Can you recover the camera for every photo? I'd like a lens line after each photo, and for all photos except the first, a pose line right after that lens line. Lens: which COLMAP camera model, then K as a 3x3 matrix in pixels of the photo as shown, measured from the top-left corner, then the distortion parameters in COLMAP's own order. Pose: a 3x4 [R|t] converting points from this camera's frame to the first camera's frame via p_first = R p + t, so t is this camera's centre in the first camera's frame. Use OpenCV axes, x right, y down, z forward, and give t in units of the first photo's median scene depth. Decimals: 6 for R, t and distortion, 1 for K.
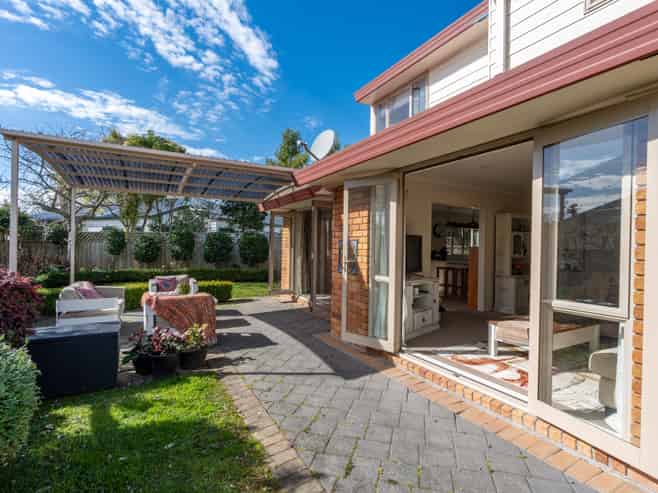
lens RADIAL K [[334.5, 0, 329.0], [0, 334.5, 246.5], [0, 0, 1]] dist [-0.029005, -0.000236]
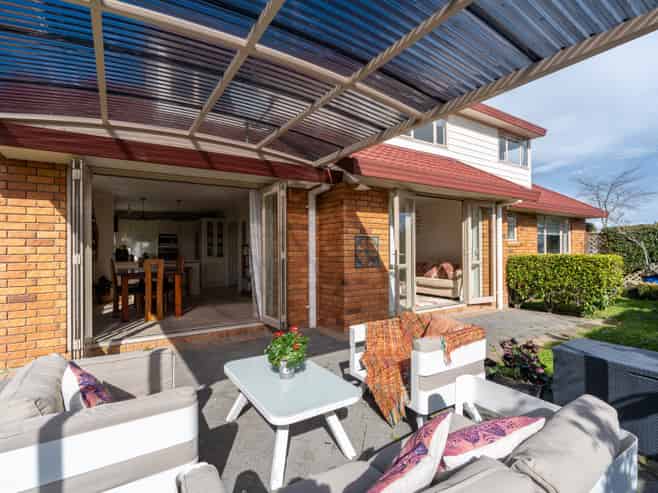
lens RADIAL K [[334.5, 0, 329.0], [0, 334.5, 246.5], [0, 0, 1]] dist [-0.029005, -0.000236]
pose [[-0.070009, -0.014458, 0.997442, -1.098582], [0.006154, 0.999870, 0.014925, -0.004426], [-0.997527, 0.007183, -0.069911, 1.276743]]
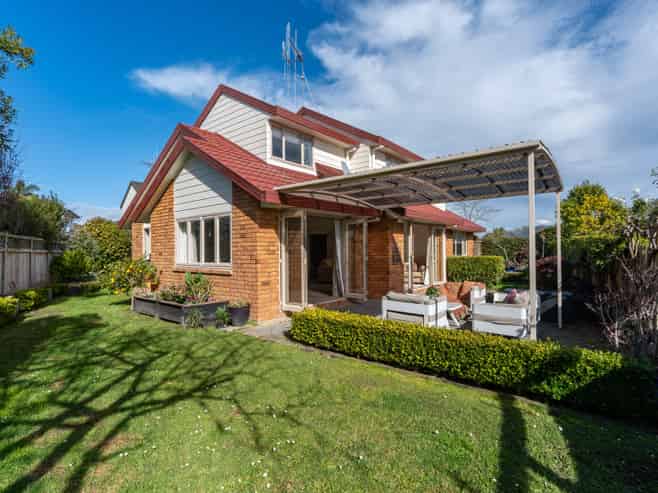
lens RADIAL K [[334.5, 0, 329.0], [0, 334.5, 246.5], [0, 0, 1]] dist [-0.029005, -0.000236]
pose [[-0.383914, -0.003819, 0.923361, -1.659746], [0.006734, 0.999953, 0.006936, -0.039692], [-0.923344, 0.008881, -0.383870, 2.169021]]
